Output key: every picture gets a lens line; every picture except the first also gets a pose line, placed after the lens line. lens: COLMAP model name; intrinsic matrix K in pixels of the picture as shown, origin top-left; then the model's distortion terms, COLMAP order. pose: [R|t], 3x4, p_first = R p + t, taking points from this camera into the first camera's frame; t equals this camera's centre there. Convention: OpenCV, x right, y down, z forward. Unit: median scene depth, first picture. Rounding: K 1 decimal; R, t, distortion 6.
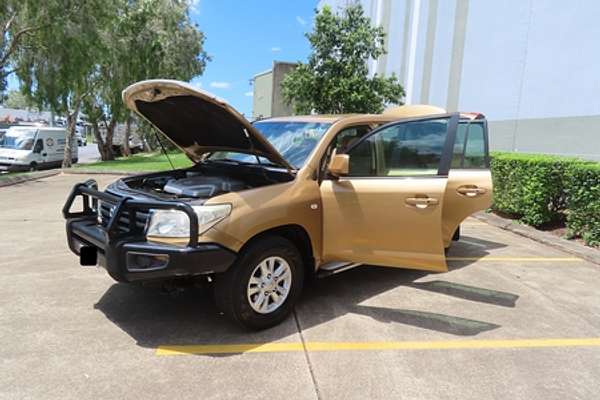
lens RADIAL K [[431.8, 0, 300.0], [0, 431.8, 200.0], [0, 0, 1]] dist [-0.001090, 0.003642]
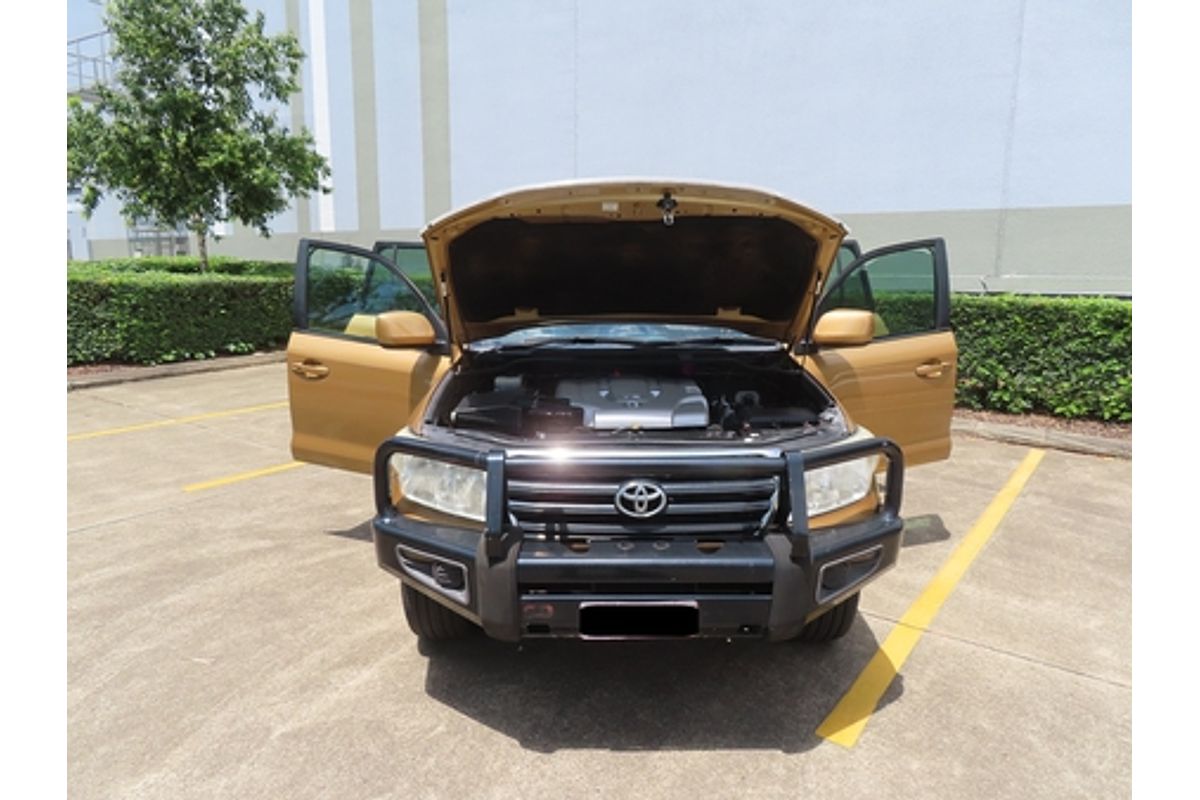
lens RADIAL K [[765.8, 0, 600.0], [0, 765.8, 400.0], [0, 0, 1]] dist [0.002254, 0.000825]
pose [[0.692159, -0.173099, 0.700681, -0.430370], [0.130954, 0.984820, 0.113932, -0.070067], [-0.709766, 0.012898, 0.704320, 0.228549]]
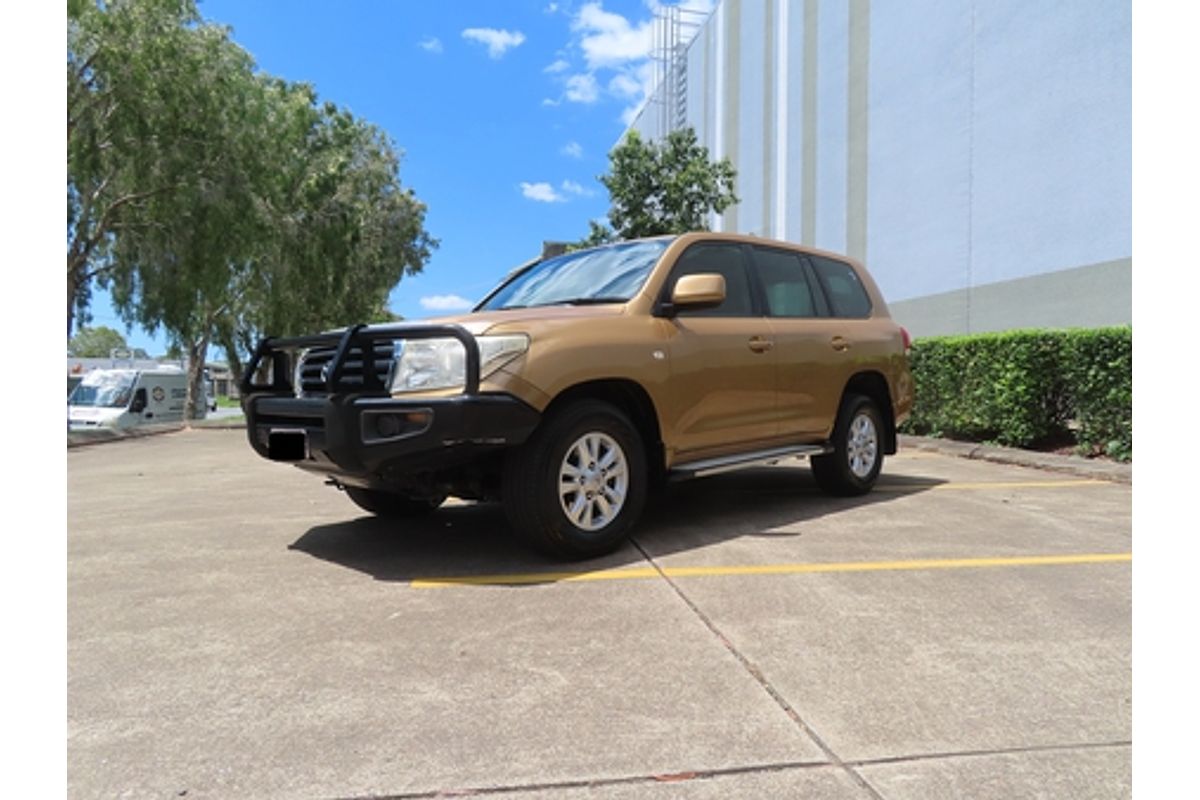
lens RADIAL K [[765.8, 0, 600.0], [0, 765.8, 400.0], [0, 0, 1]] dist [0.002254, 0.000825]
pose [[0.998732, -0.048645, 0.012980, -0.031362], [0.049901, 0.990668, -0.126831, 0.098948], [-0.006689, 0.127318, 0.991839, -0.025045]]
